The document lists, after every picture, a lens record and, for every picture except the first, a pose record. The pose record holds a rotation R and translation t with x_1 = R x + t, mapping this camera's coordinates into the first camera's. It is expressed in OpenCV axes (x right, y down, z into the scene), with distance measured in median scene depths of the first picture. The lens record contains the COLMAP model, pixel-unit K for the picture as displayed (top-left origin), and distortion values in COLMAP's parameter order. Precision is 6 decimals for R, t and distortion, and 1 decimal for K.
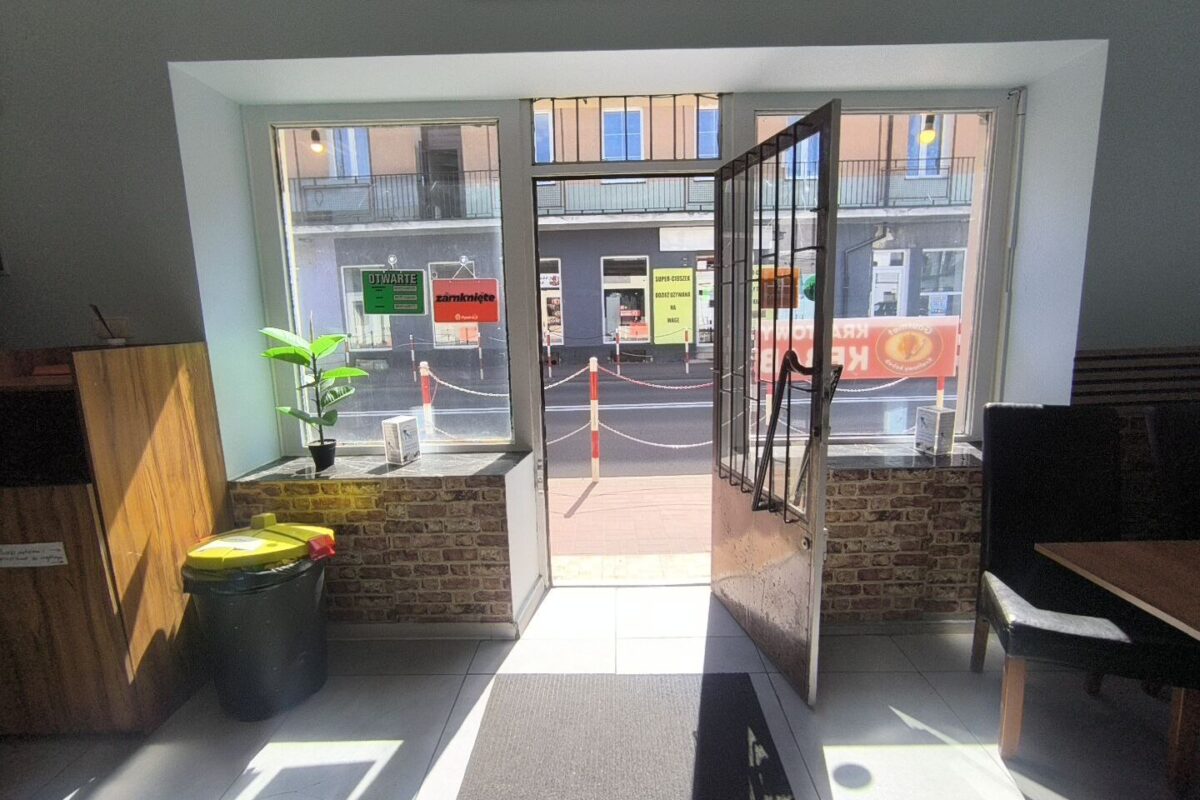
lens RADIAL K [[555.6, 0, 604.2], [0, 555.6, 401.1], [0, 0, 1]] dist [0.001197, 0.000165]
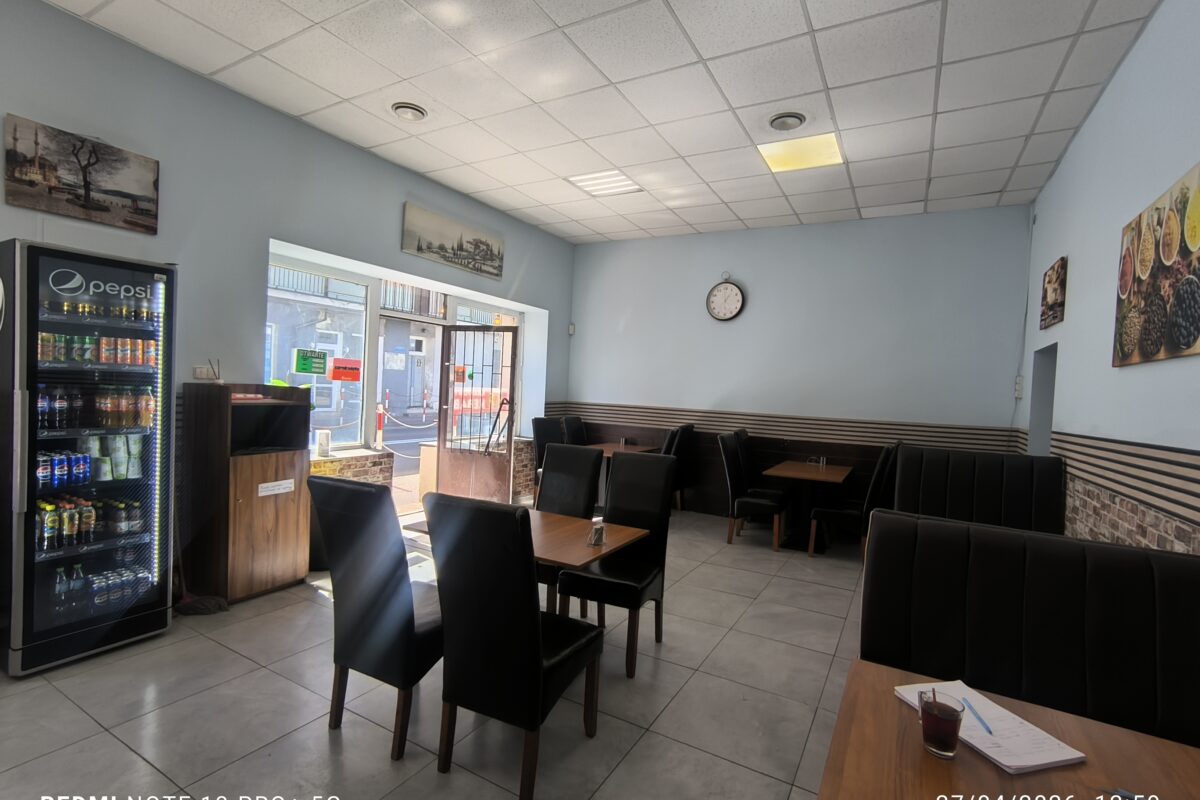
lens RADIAL K [[564.5, 0, 585.6], [0, 564.5, 400.0], [0, 0, 1]] dist [-0.022248, 0.015962]
pose [[0.510375, 0.028074, 0.859493, -1.512093], [0.074576, 0.994257, -0.076761, 0.137718], [-0.856712, 0.103275, 0.505350, -0.692044]]
